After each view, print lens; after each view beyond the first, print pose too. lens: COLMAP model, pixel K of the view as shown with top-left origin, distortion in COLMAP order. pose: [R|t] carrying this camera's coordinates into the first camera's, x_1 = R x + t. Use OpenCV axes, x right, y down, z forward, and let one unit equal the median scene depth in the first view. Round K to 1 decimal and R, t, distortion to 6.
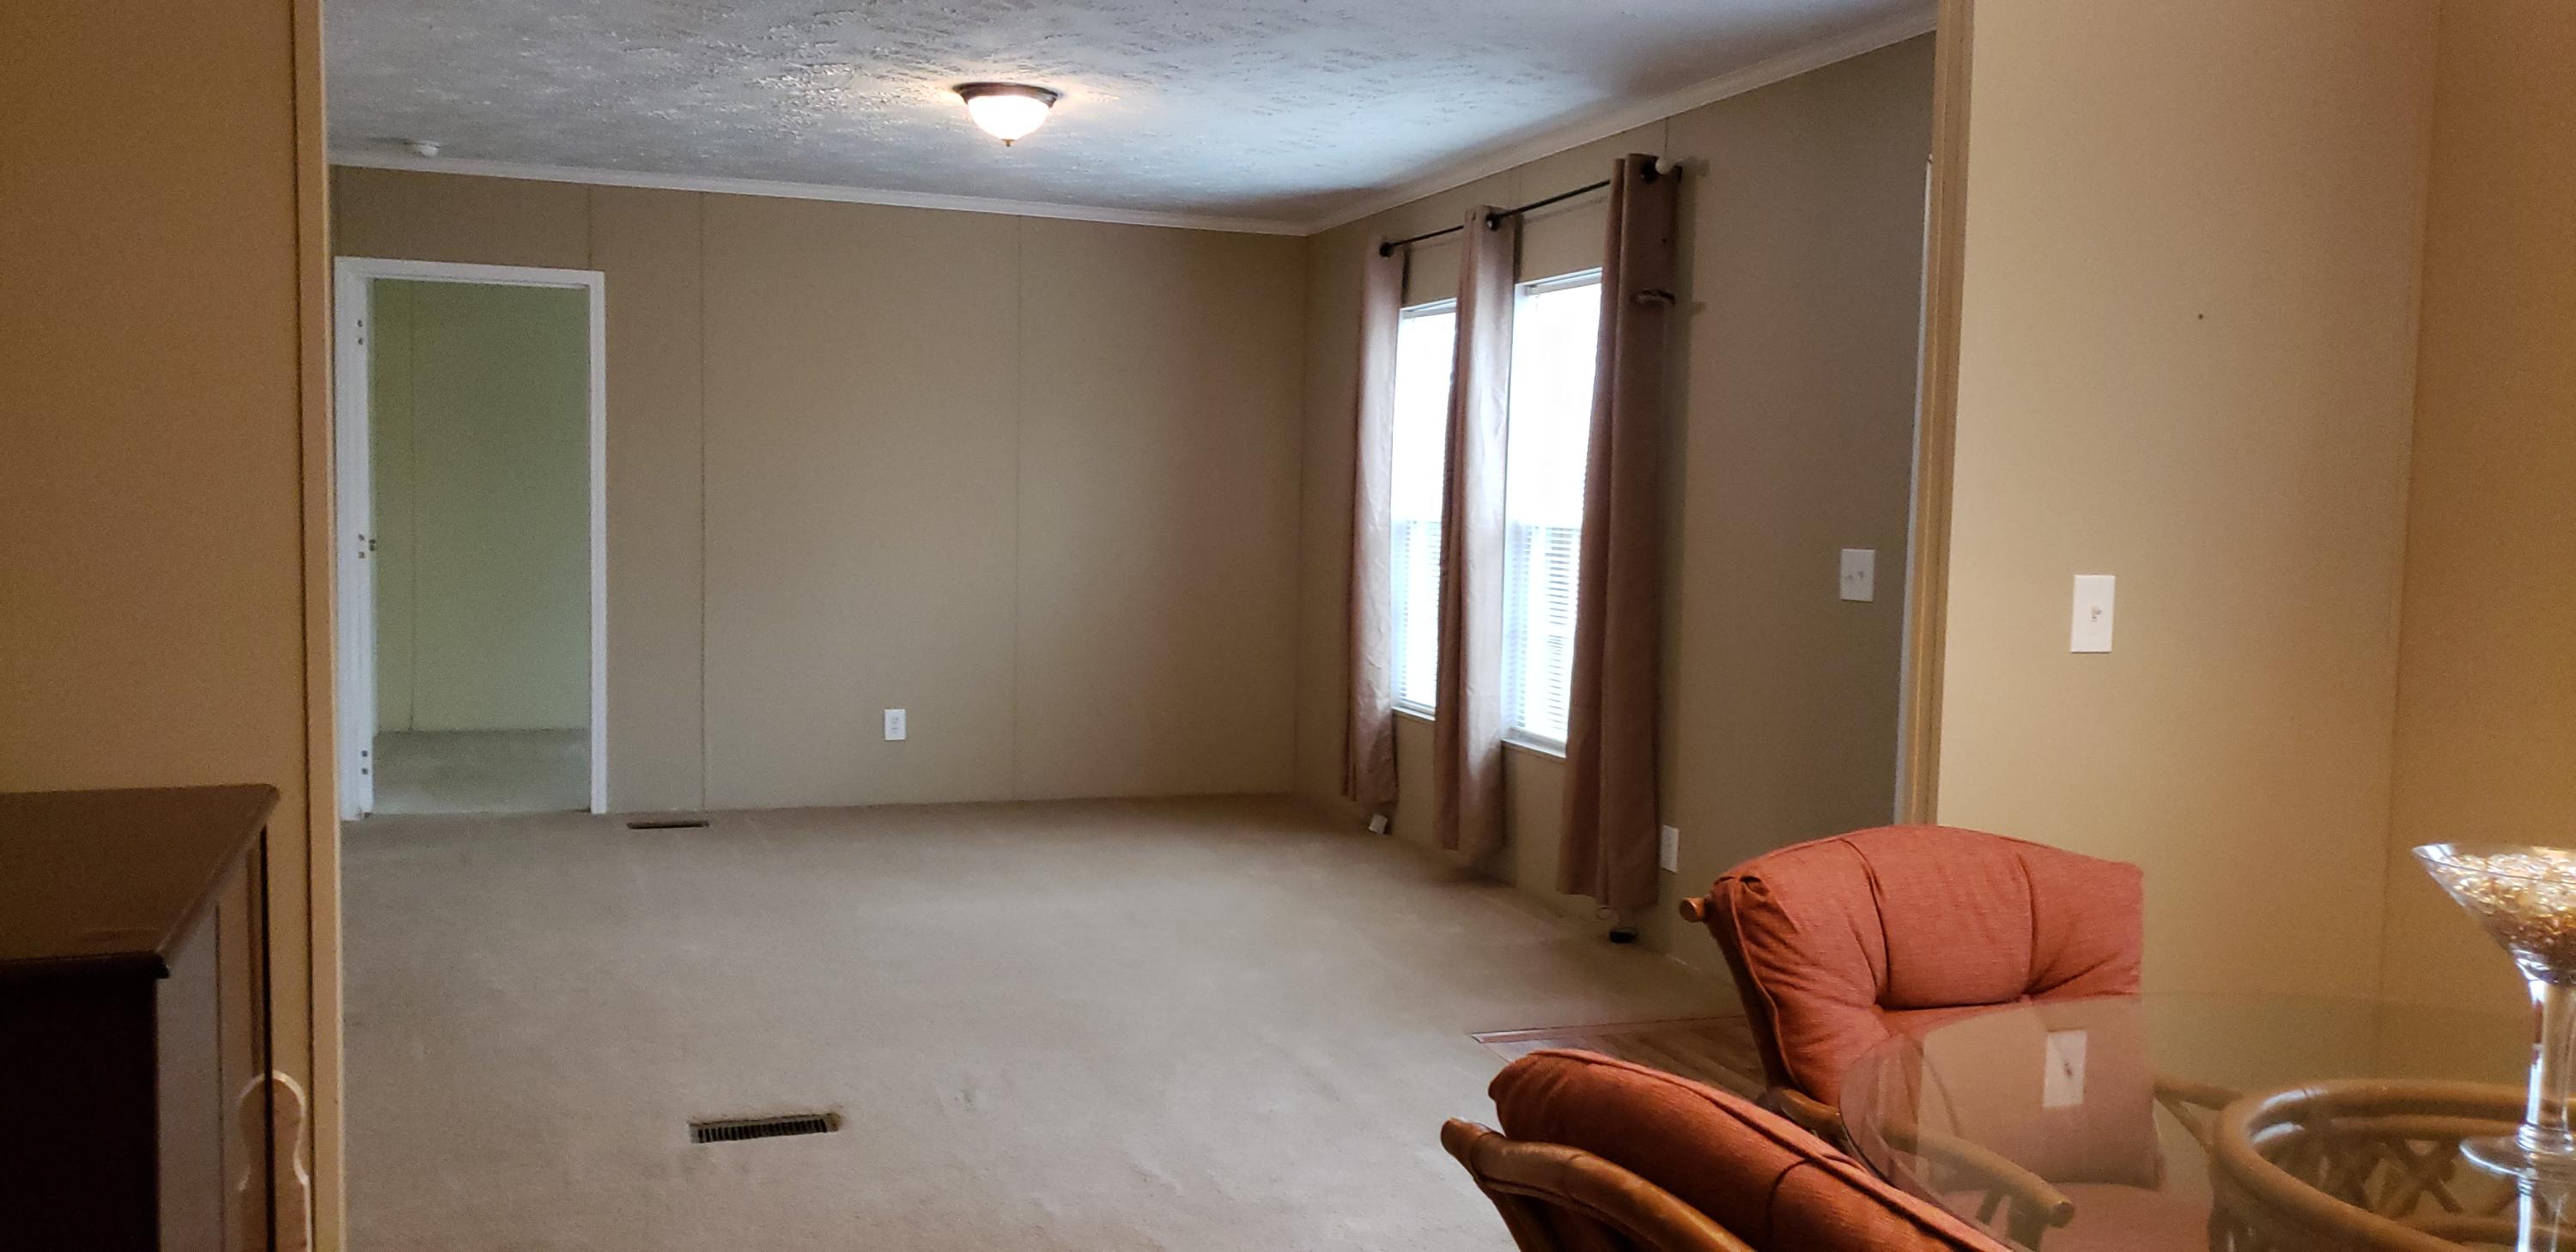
lens RADIAL K [[1946.8, 0, 1237.2], [0, 1946.8, 625.8], [0, 0, 1]] dist [0.140966, -0.182262]
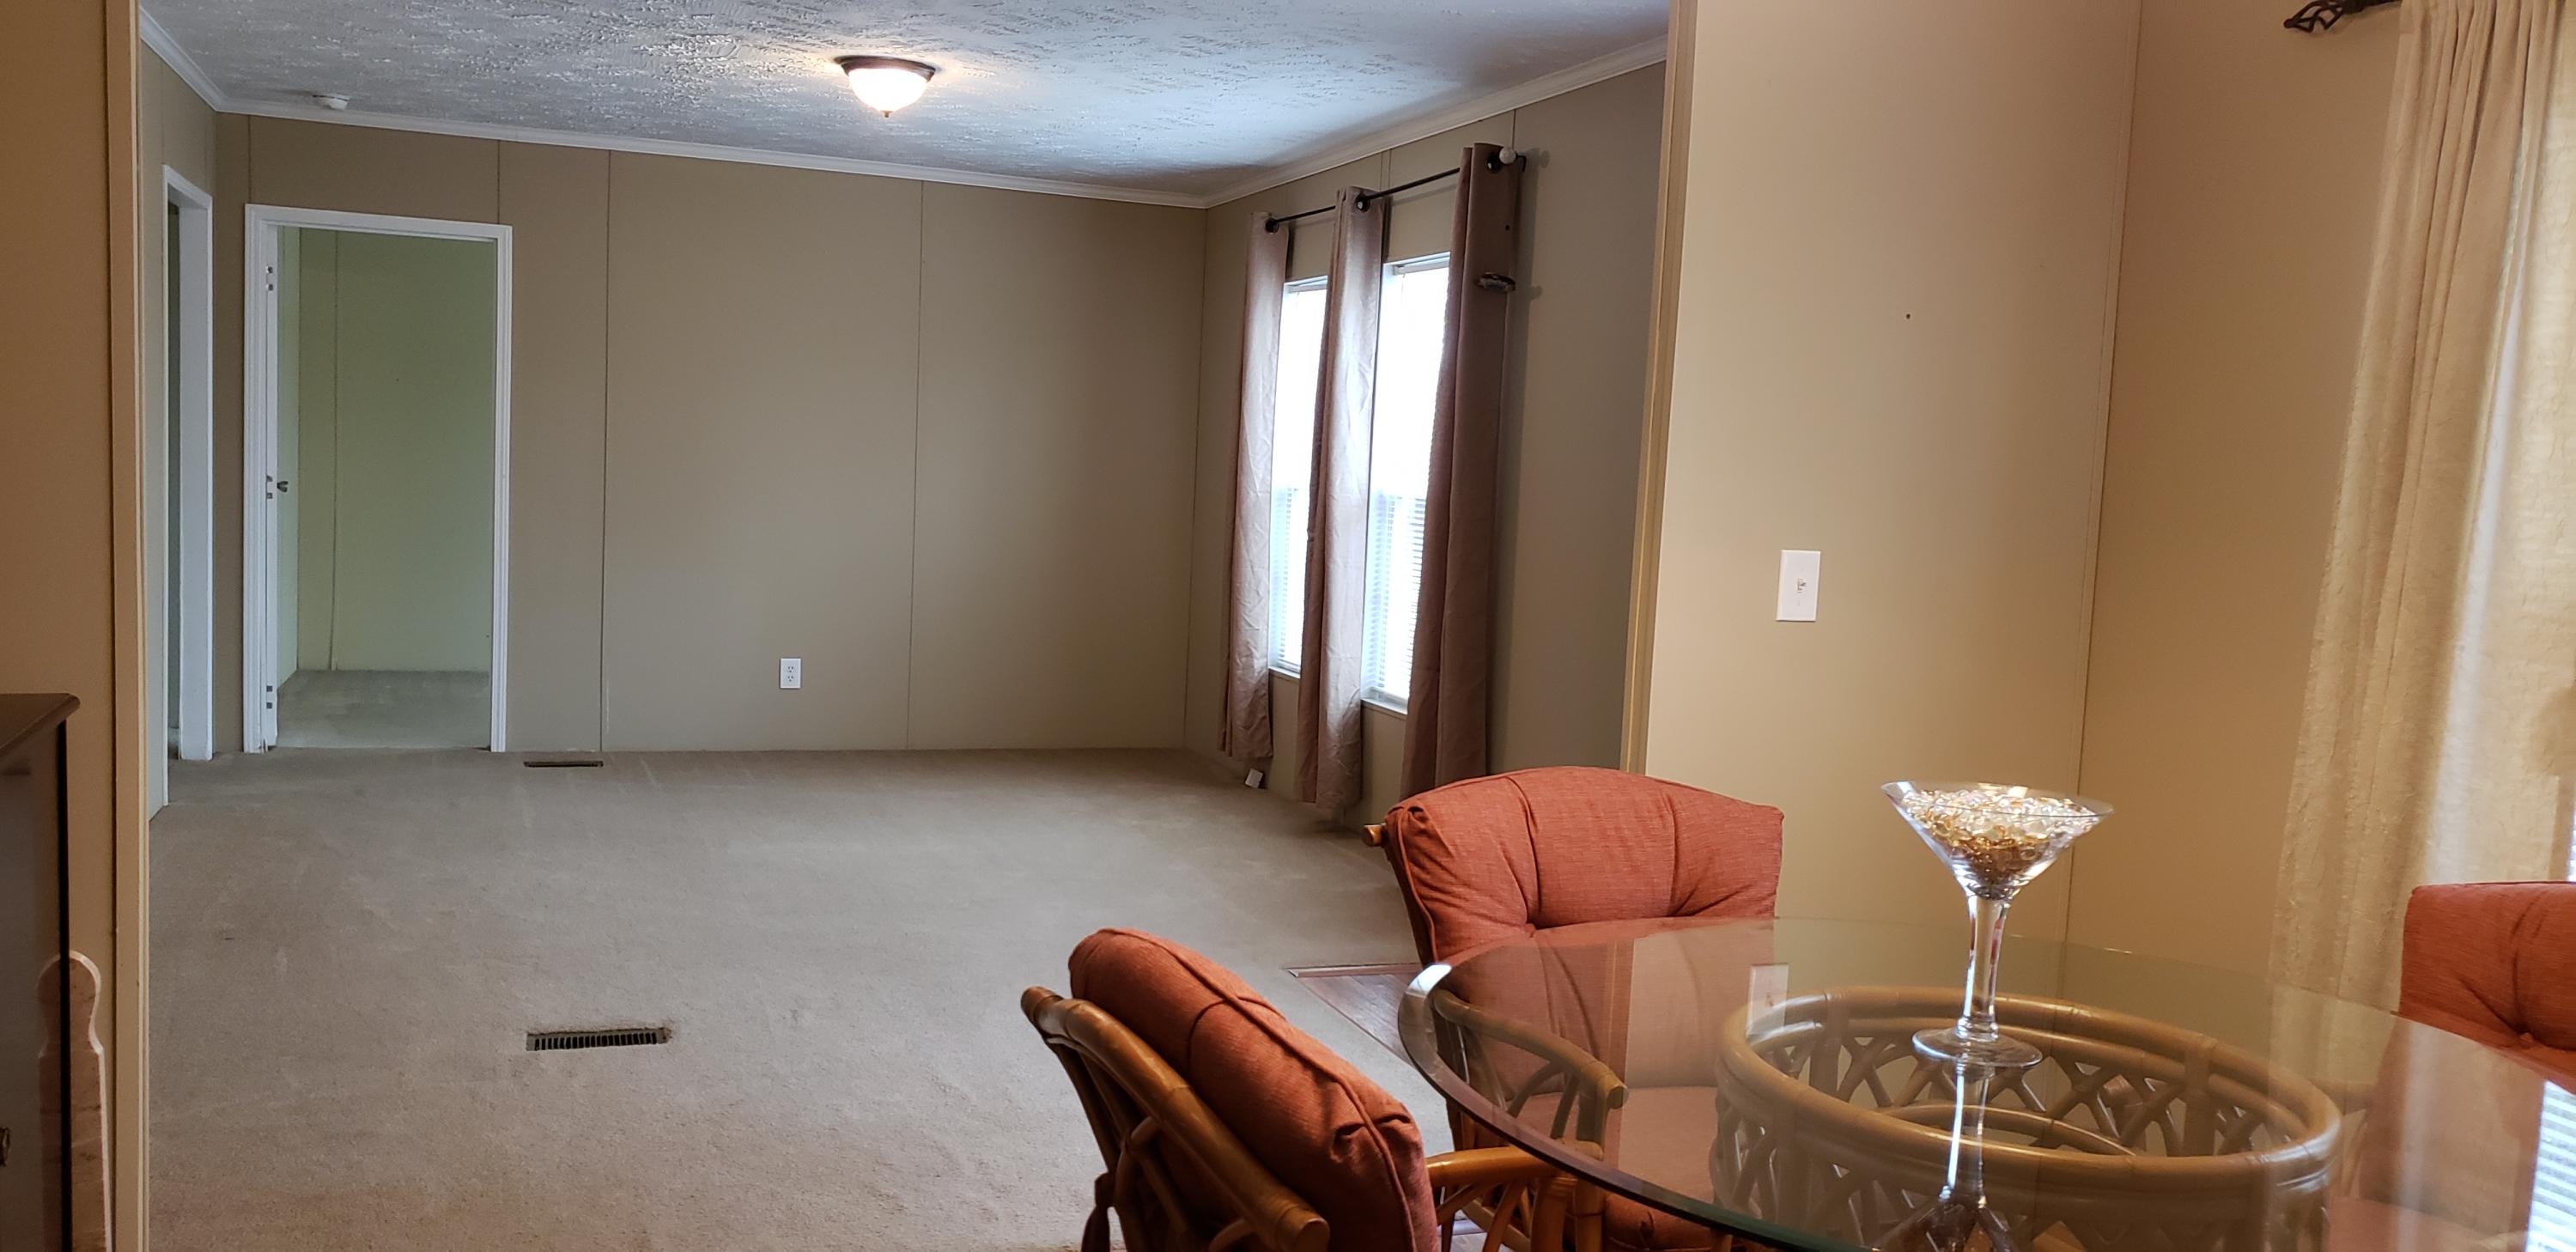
lens RADIAL K [[2010.5, 0, 1288.0], [0, 2010.5, 626.0], [0, 0, 1]] dist [0.135978, -0.123717]
pose [[0.999721, 0.023363, 0.003595, 0.098233], [-0.023414, 0.999615, 0.014874, 0.004252], [-0.003246, -0.014954, 0.999883, -0.083371]]
